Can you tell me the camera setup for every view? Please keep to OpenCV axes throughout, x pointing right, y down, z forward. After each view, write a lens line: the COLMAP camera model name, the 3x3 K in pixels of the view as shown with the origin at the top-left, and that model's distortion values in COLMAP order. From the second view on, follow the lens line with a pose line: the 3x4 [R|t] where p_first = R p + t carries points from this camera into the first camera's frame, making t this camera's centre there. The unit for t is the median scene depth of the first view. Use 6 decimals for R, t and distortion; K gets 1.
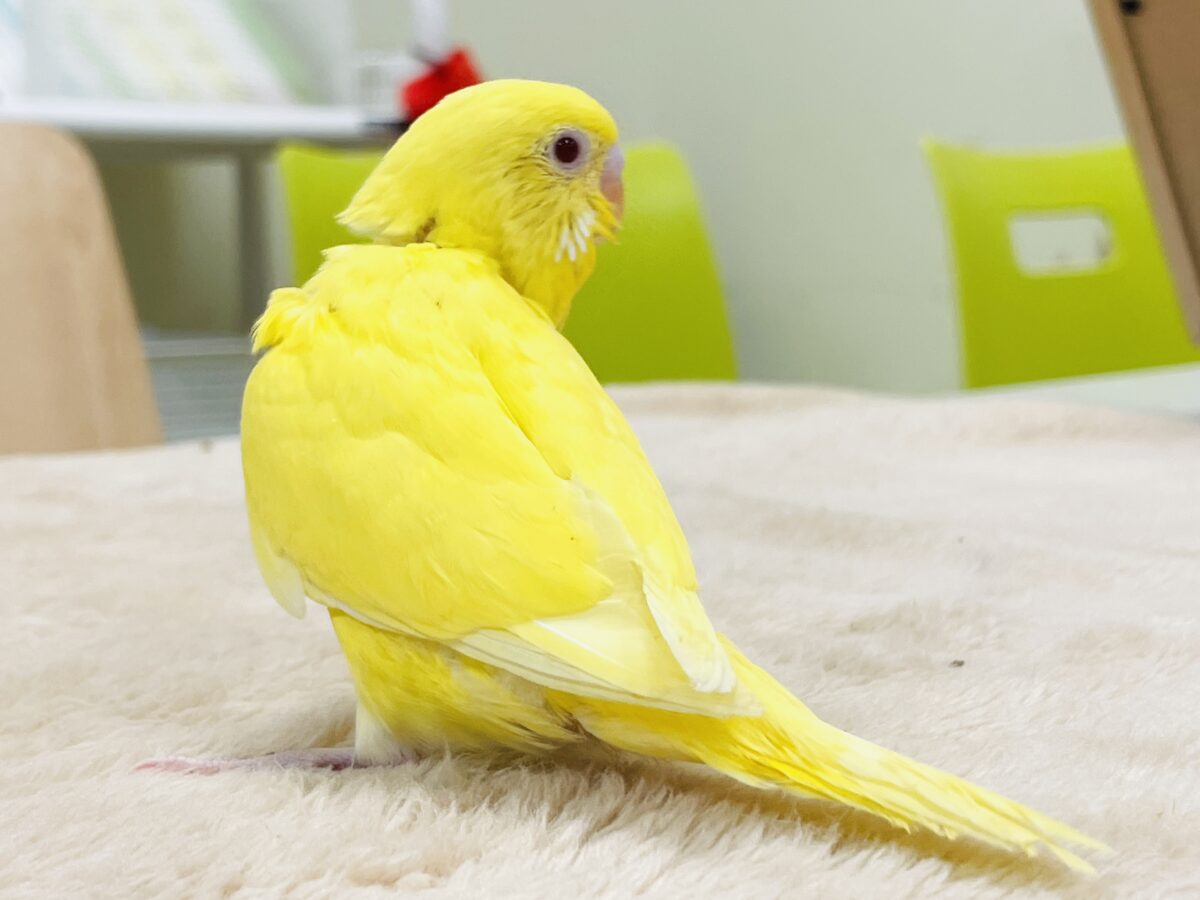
lens RADIAL K [[1803.0, 0, 630.7], [0, 1803.0, 450.4], [0, 0, 1]] dist [0.025129, 0.000000]
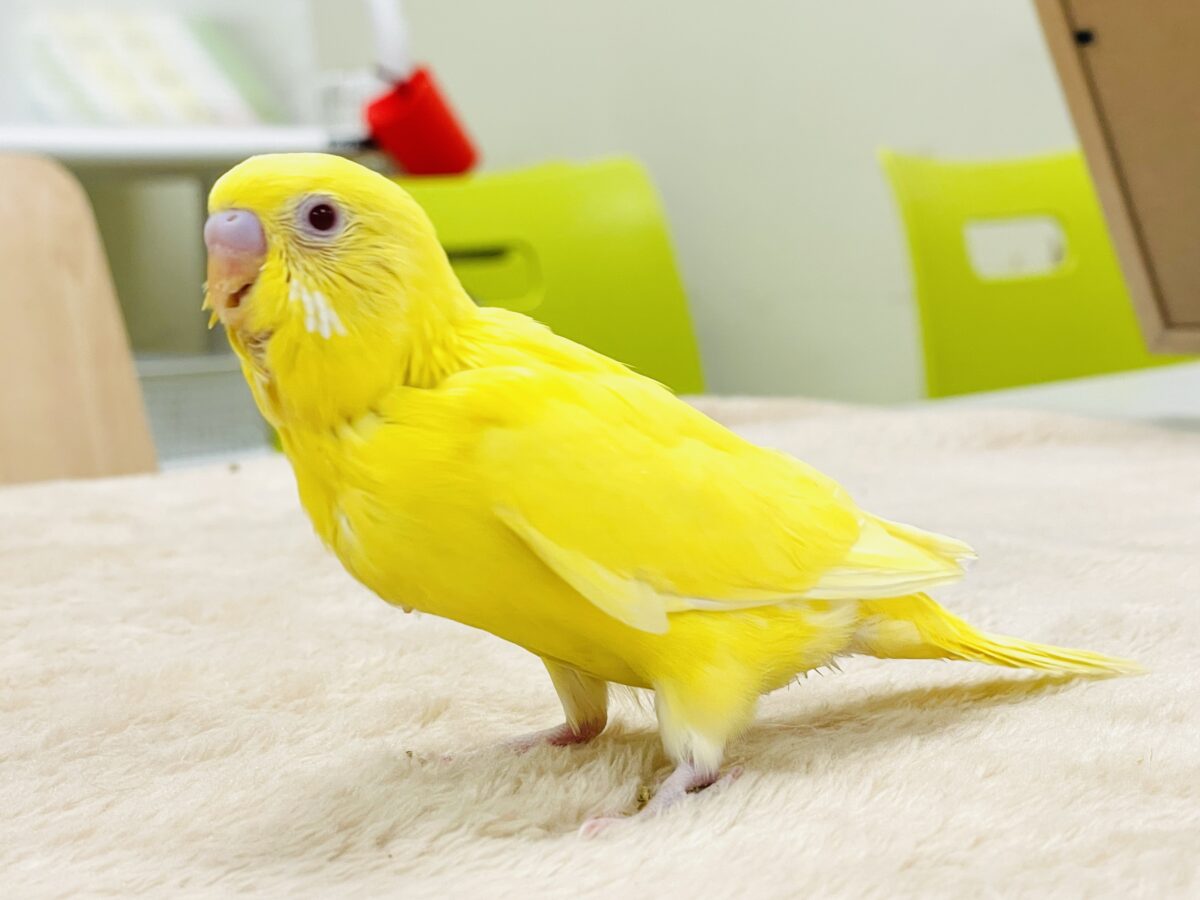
lens RADIAL K [[1814.8, 0, 598.0], [0, 1814.8, 444.3], [0, 0, 1]] dist [-0.001026, 0.000000]
pose [[0.999757, -0.020542, 0.007973, -0.049065], [0.020597, 0.999764, -0.006876, -0.007524], [-0.007830, 0.007039, 0.999945, -0.139484]]
